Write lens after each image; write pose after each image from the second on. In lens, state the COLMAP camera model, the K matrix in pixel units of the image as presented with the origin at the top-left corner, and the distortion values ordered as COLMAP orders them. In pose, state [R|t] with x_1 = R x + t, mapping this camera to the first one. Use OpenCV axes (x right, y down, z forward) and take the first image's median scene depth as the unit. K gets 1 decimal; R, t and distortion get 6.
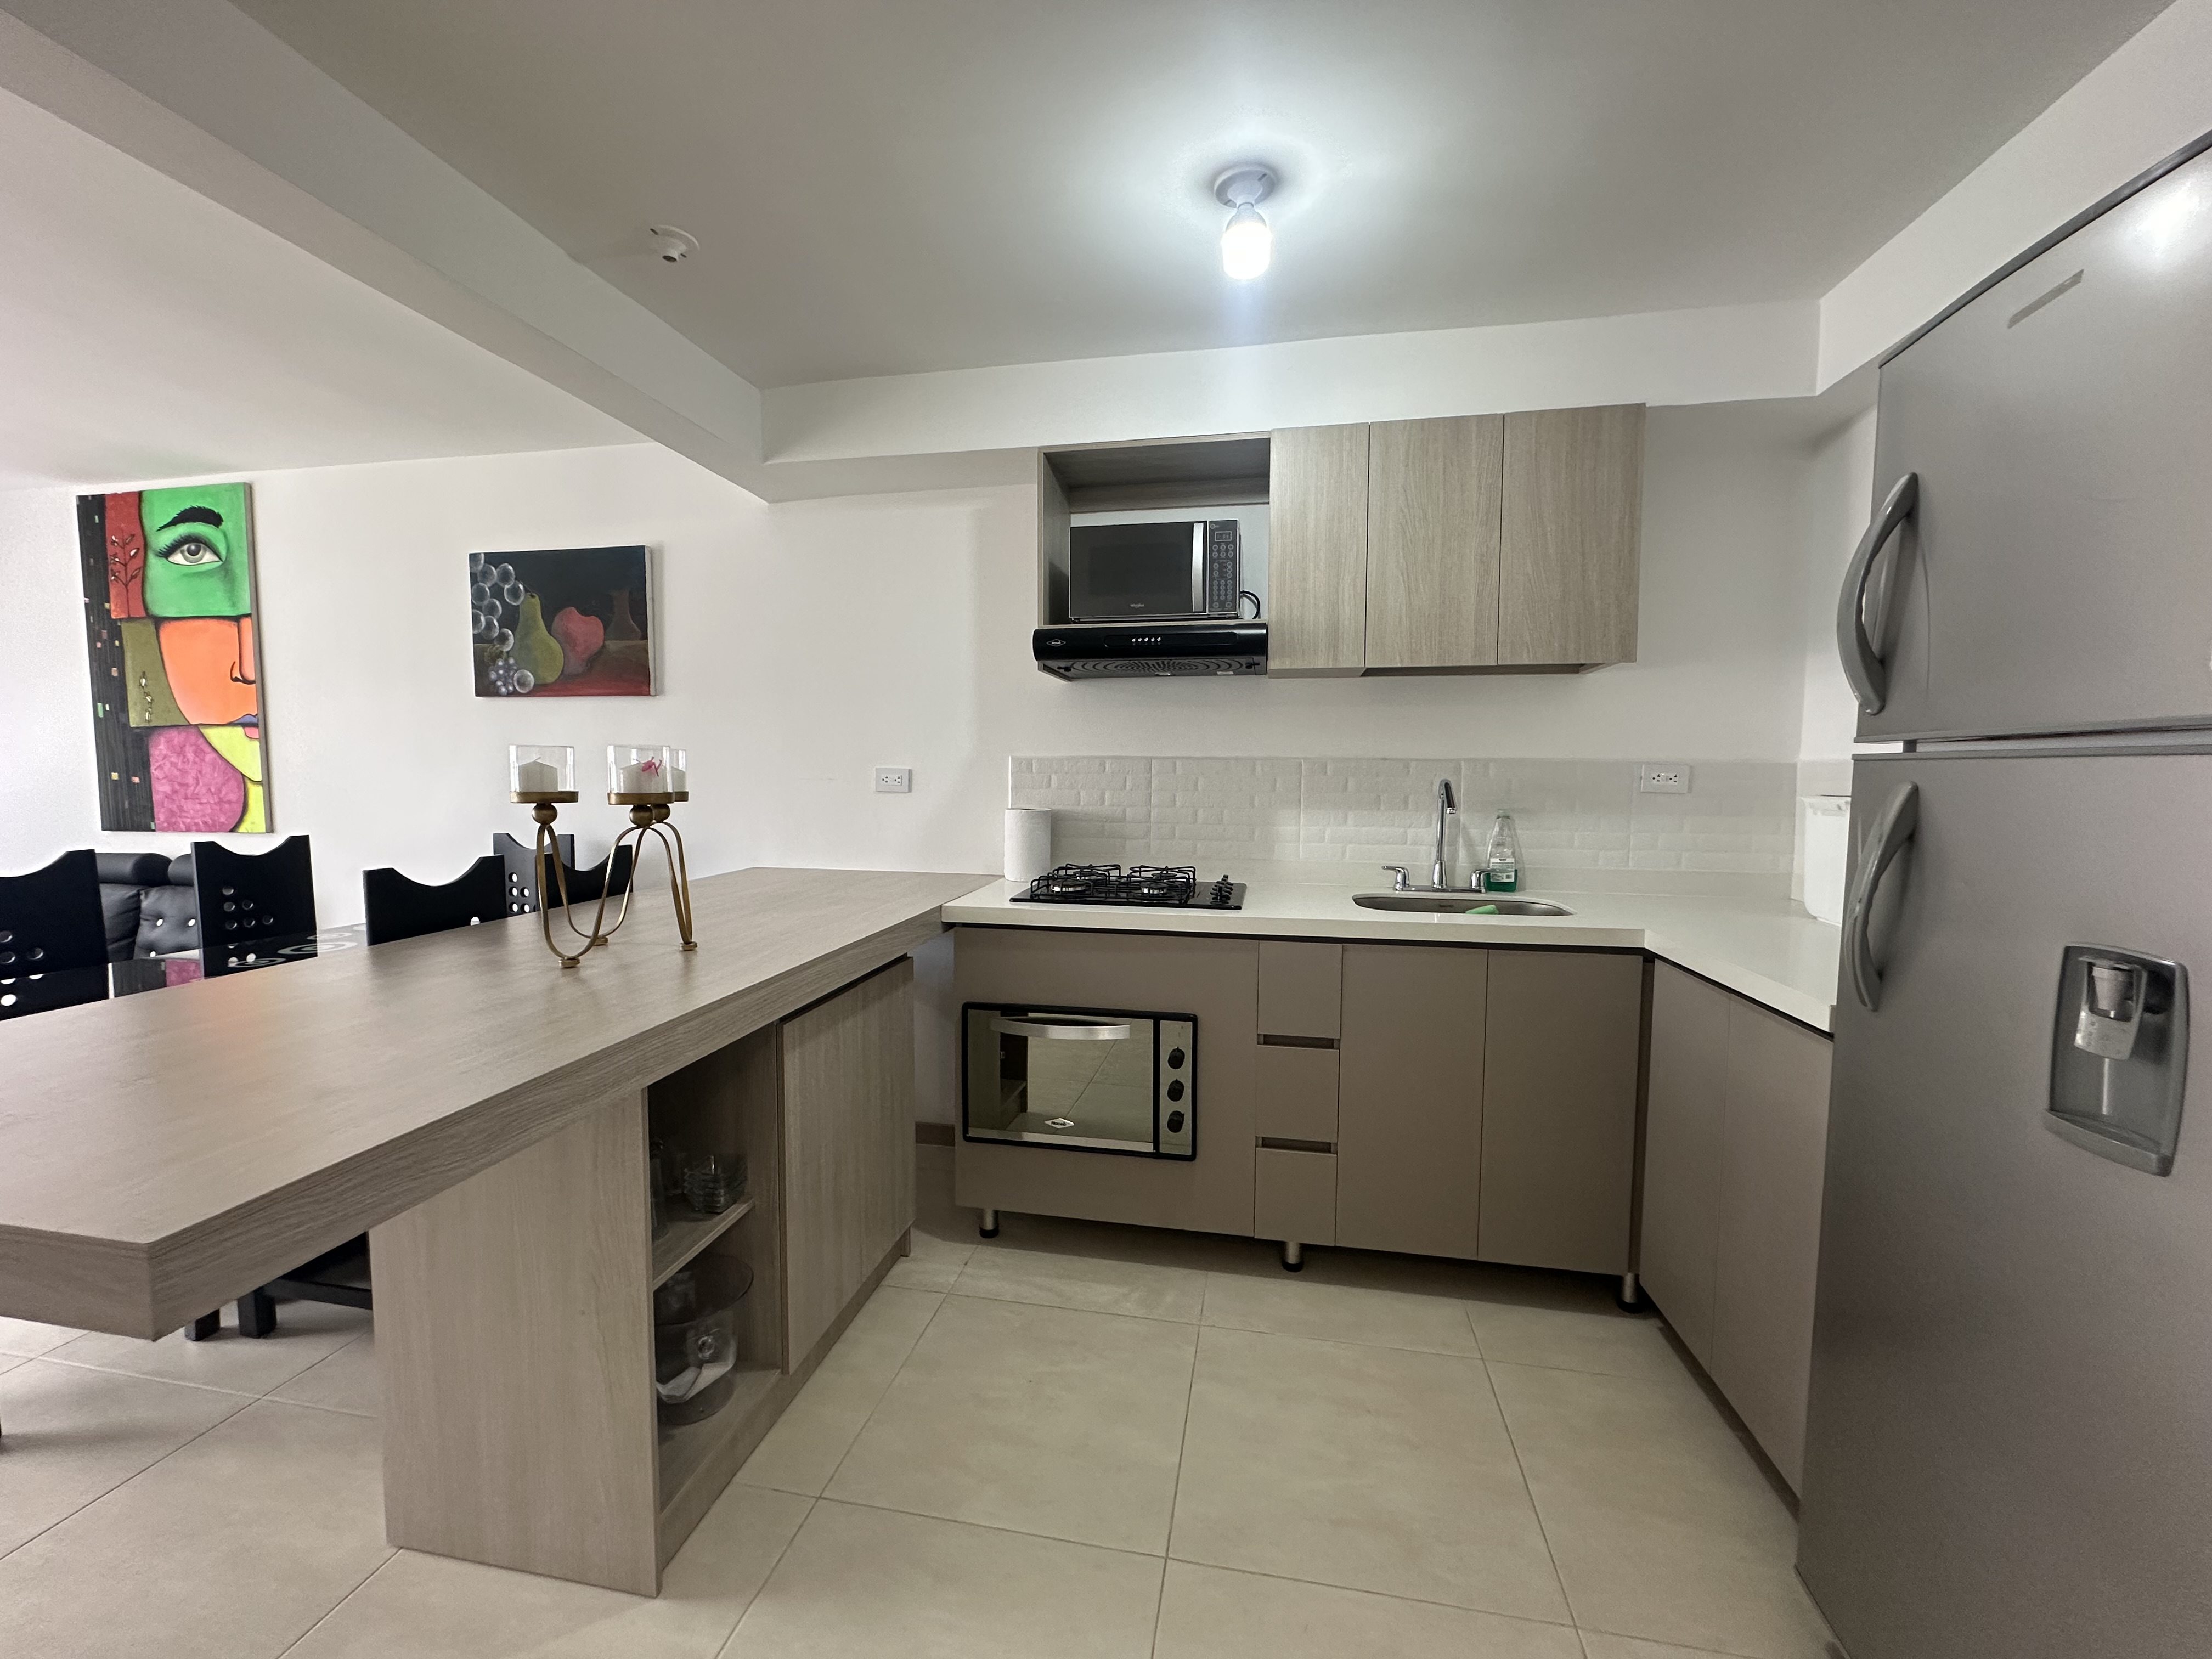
lens RADIAL K [[884.1, 0, 1110.2], [0, 884.1, 822.4], [0, 0, 1]] dist [-0.008901, 0.002357]
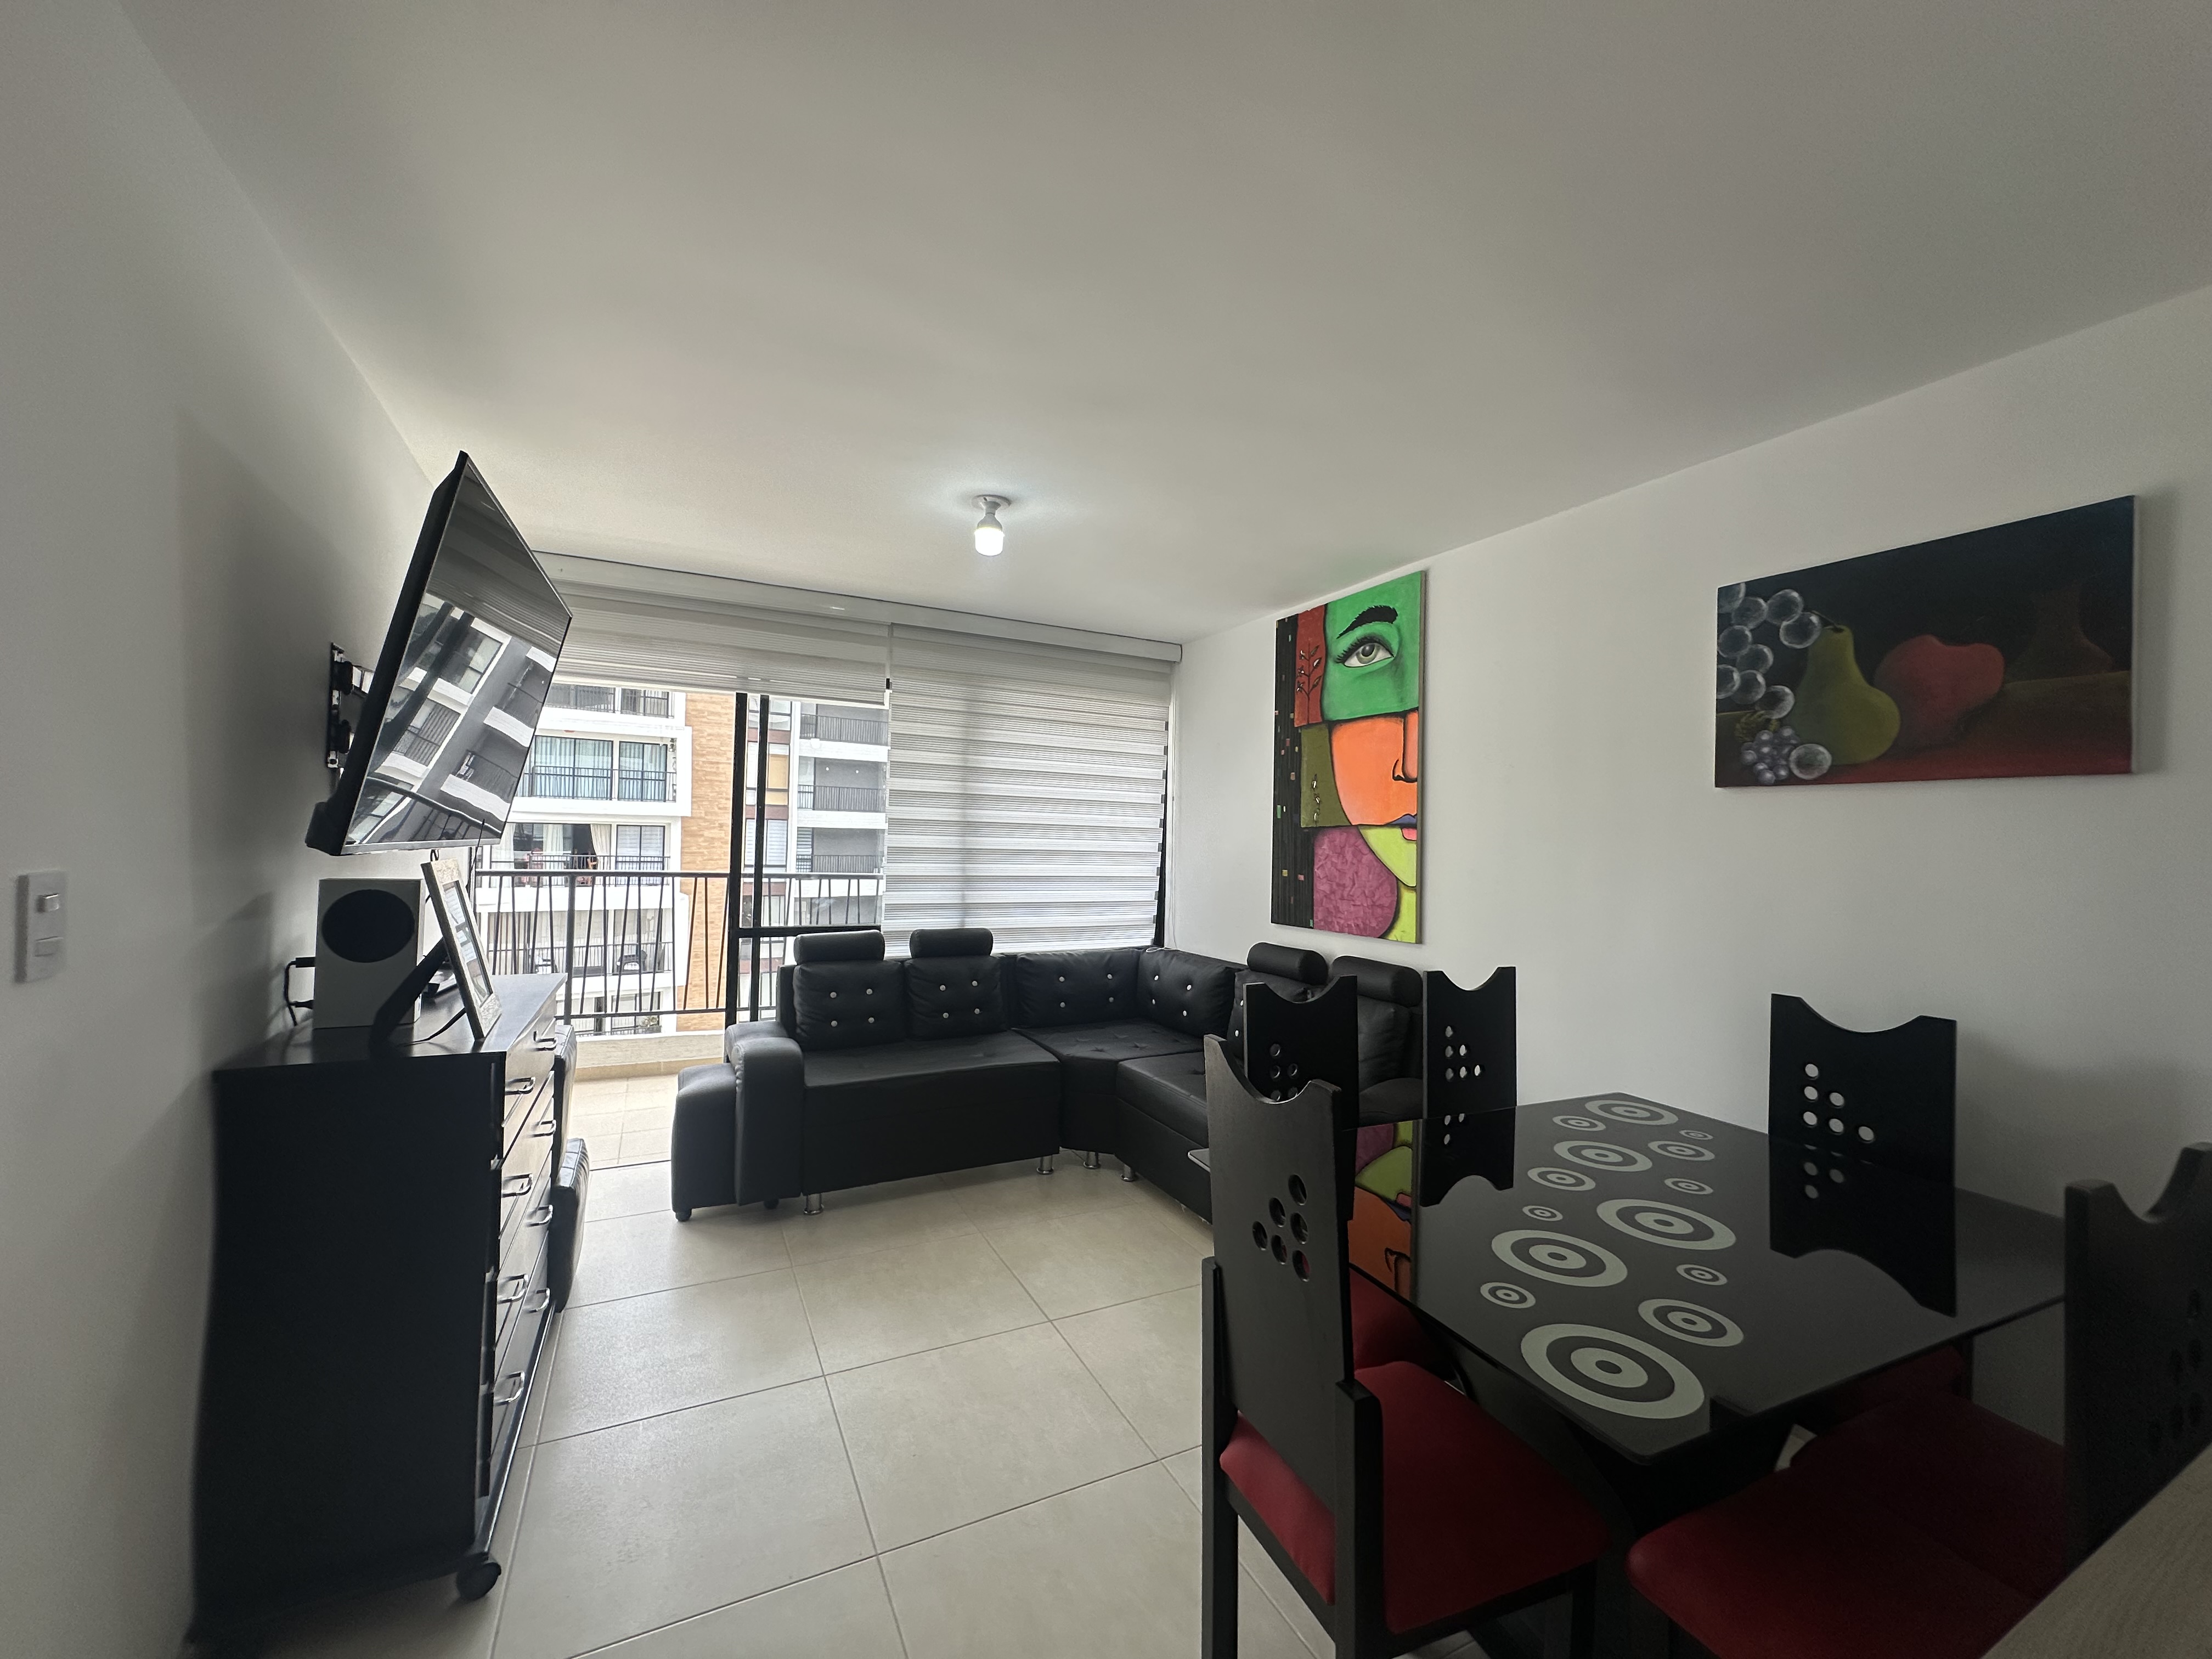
lens RADIAL K [[884.1, 0, 1103.3], [0, 884.1, 824.5], [0, 0, 1]] dist [-0.008901, 0.002357]
pose [[0.602392, -0.001645, -0.798198, -0.425981], [-0.074900, 0.995469, -0.058578, -0.033377], [0.794678, 0.095072, 0.599540, 0.181087]]
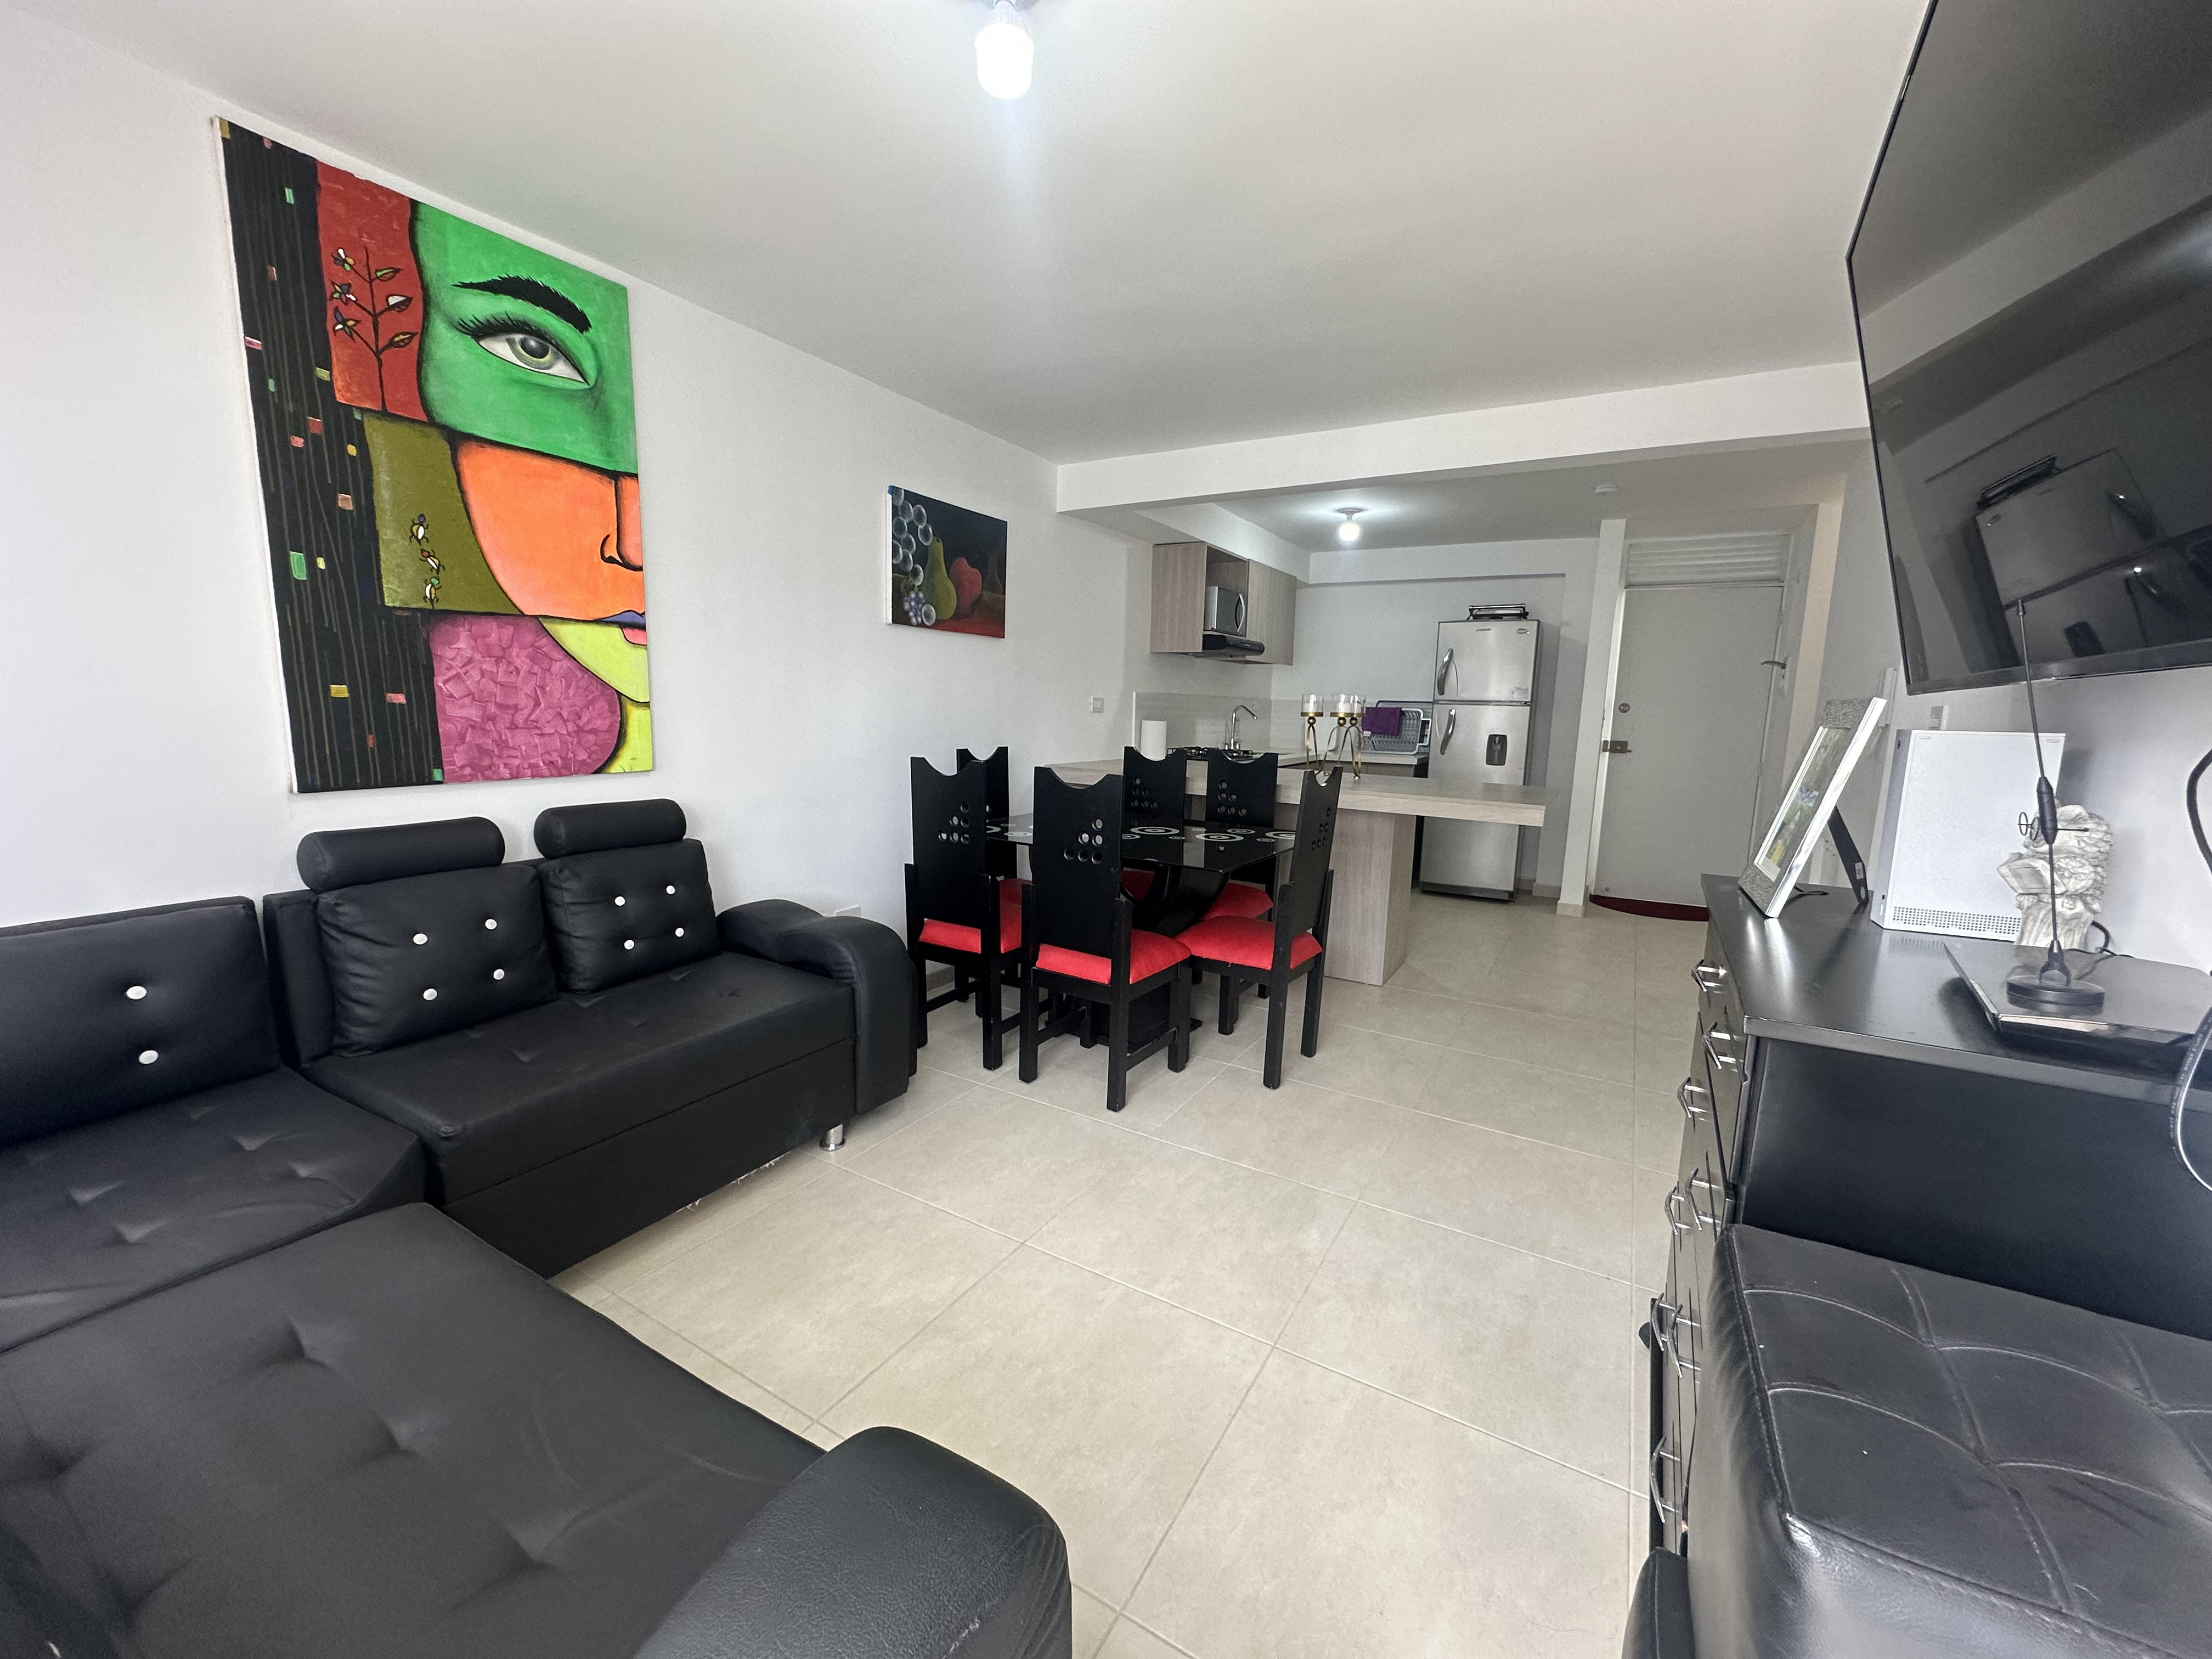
lens RADIAL K [[884.1, 0, 1097.4], [0, 884.1, 840.8], [0, 0, 1]] dist [-0.008901, 0.002357]
pose [[0.348278, -0.138447, 0.927111, -1.556435], [0.042738, 0.990350, 0.131835, -0.012223], [-0.936417, -0.006293, 0.350834, 0.367495]]
